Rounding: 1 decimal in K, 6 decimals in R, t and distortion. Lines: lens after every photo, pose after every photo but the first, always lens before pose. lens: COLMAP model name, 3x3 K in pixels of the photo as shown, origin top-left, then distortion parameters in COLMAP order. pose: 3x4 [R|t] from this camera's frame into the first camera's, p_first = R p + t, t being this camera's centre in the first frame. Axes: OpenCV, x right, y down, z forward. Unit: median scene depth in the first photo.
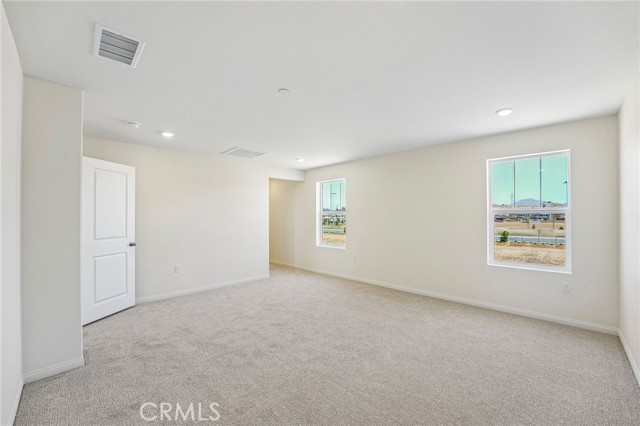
lens RADIAL K [[260.3, 0, 316.8], [0, 260.3, 213.8], [0, 0, 1]] dist [-0.022245, 0.000170]
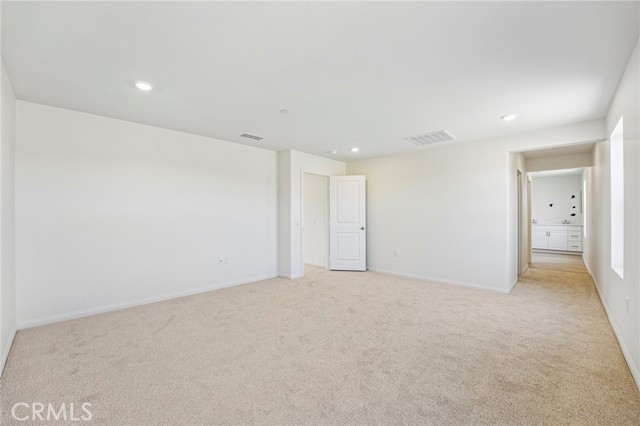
lens RADIAL K [[260.3, 0, 316.8], [0, 260.3, 213.8], [0, 0, 1]] dist [-0.022245, 0.000170]
pose [[0.013438, 0.000785, -0.999909, 0.683794], [0.009105, 0.999958, 0.000908, 0.030264], [0.999868, -0.009116, 0.013430, 0.657988]]
